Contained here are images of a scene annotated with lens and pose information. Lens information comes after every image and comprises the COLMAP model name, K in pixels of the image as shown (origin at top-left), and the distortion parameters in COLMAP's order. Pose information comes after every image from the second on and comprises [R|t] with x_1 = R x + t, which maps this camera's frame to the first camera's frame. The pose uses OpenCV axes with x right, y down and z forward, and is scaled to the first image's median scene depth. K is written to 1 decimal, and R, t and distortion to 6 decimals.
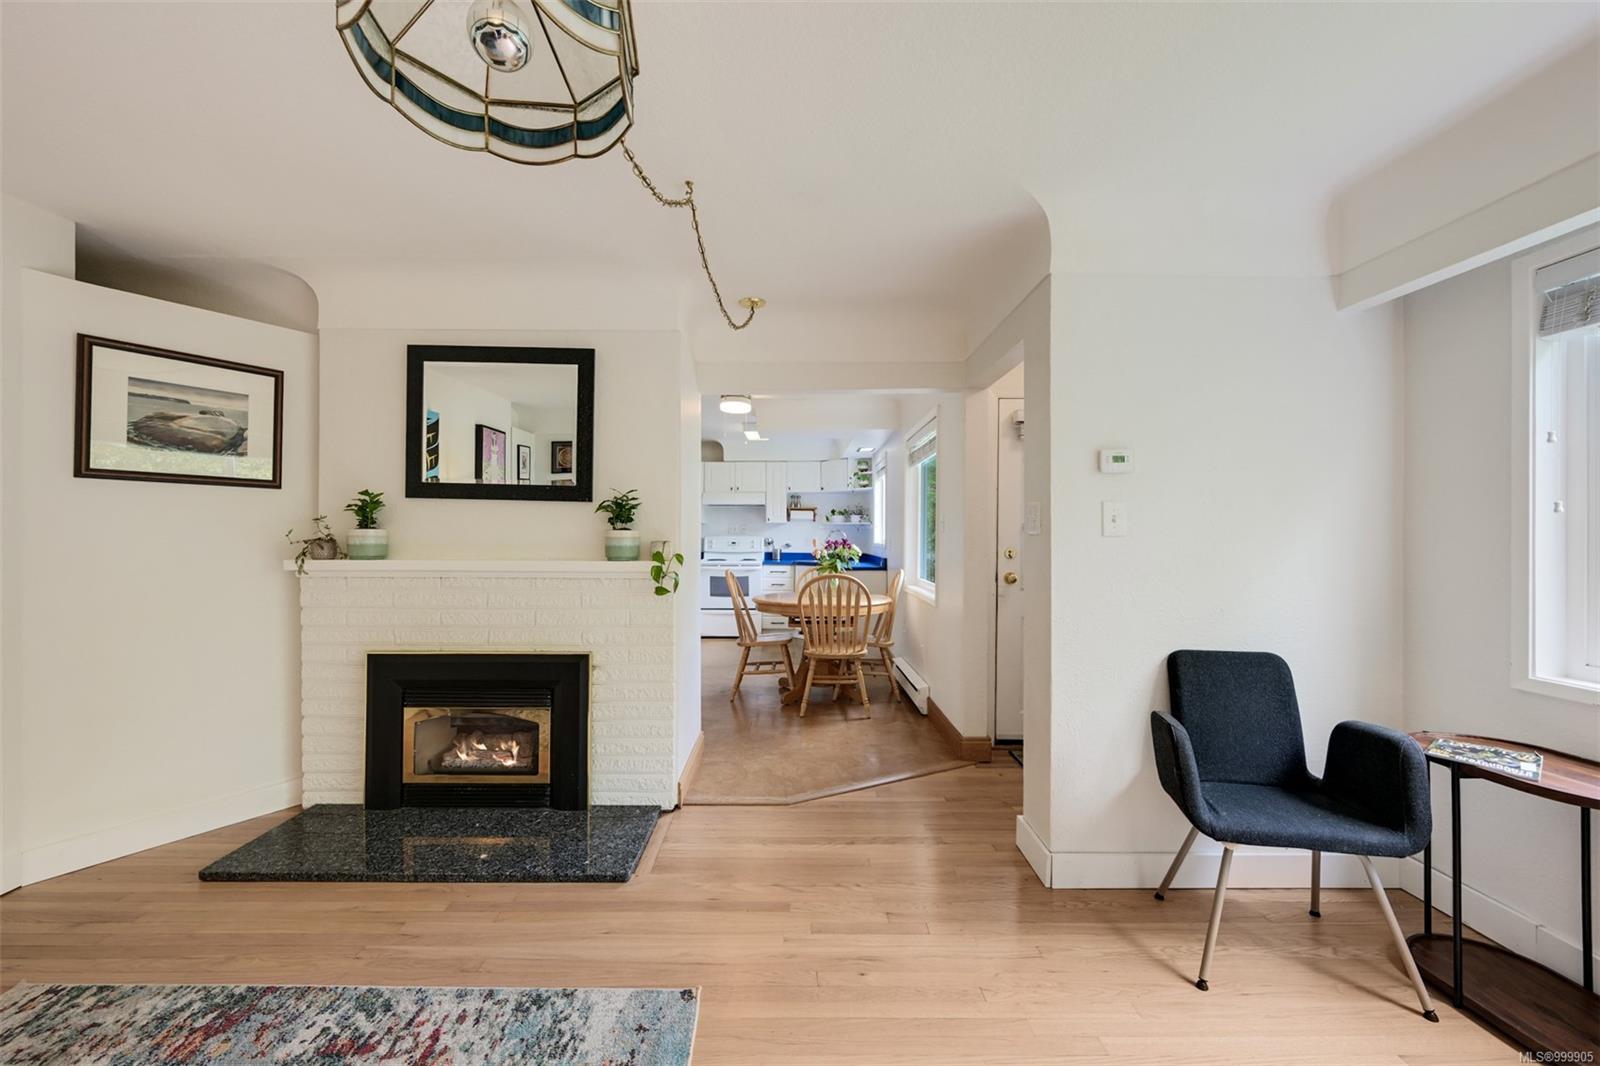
lens RADIAL K [[651.7, 0, 800.0], [0, 651.7, 533.0], [0, 0, 1]] dist [-0.000361, 0.000134]
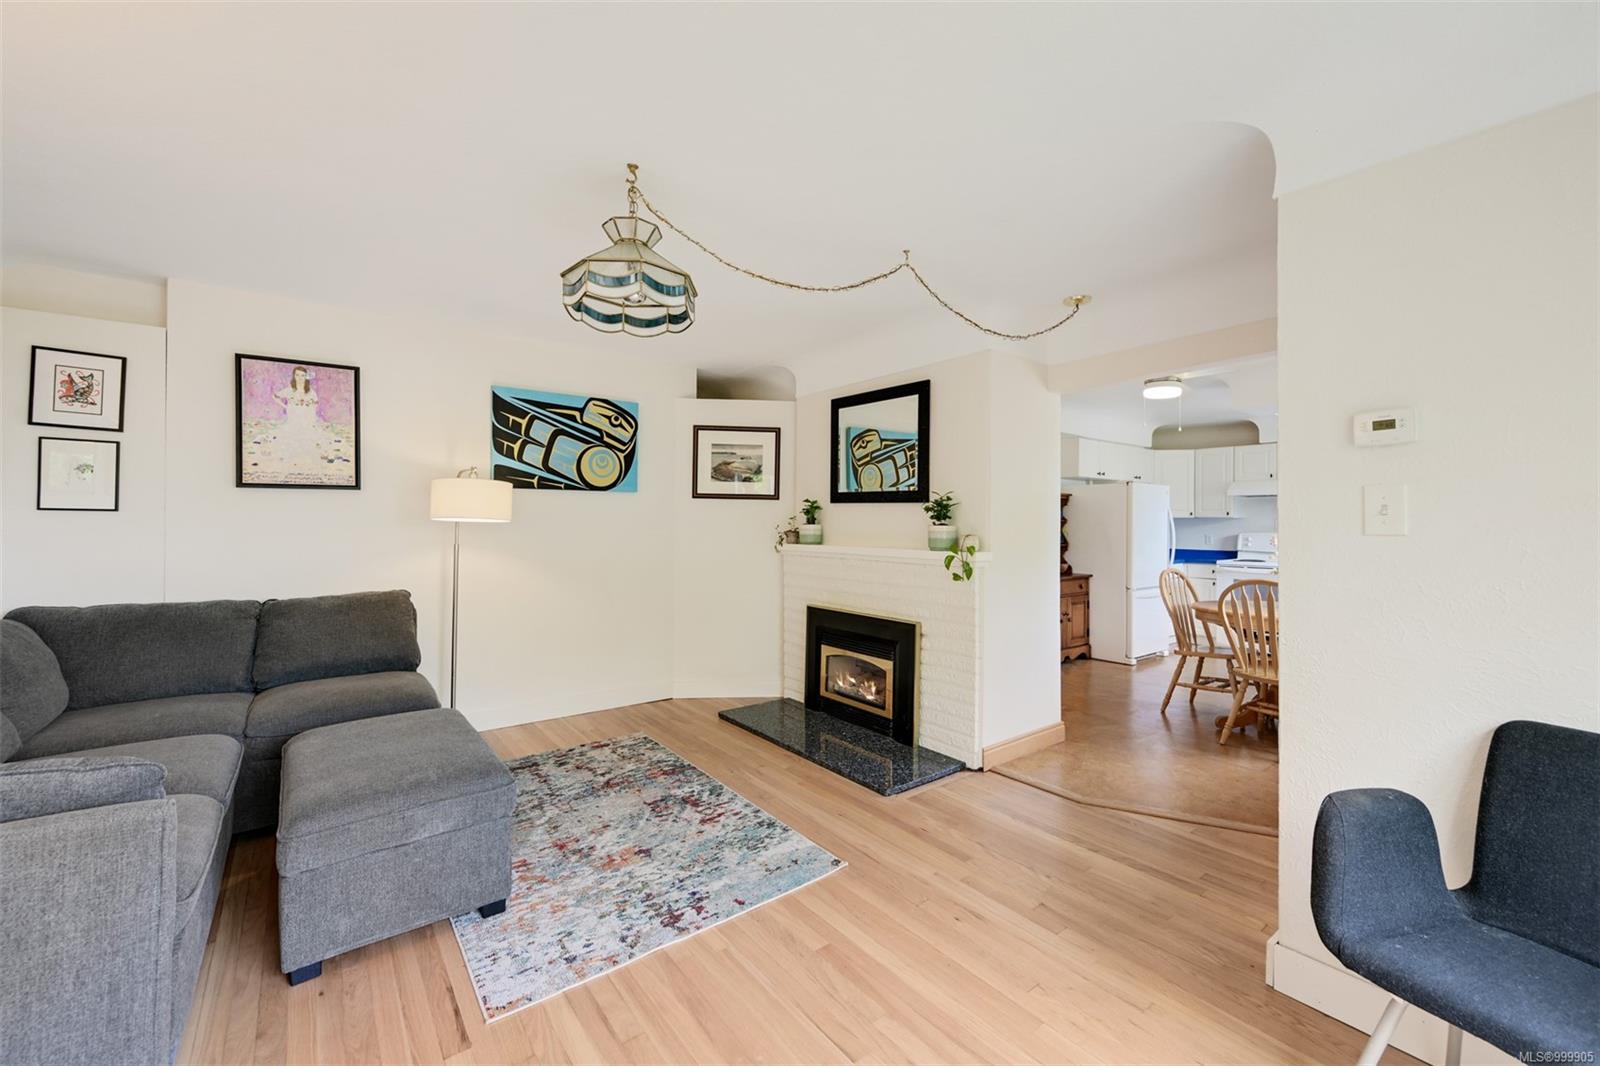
lens RADIAL K [[651.6, 0, 800.4], [0, 651.6, 521.8], [0, 0, 1]] dist [-0.000499, -0.000010]
pose [[0.600732, -0.003038, -0.799444, 0.562447], [-0.004903, 0.999960, -0.007485, -0.000979], [0.799435, 0.008416, 0.600693, 0.066399]]
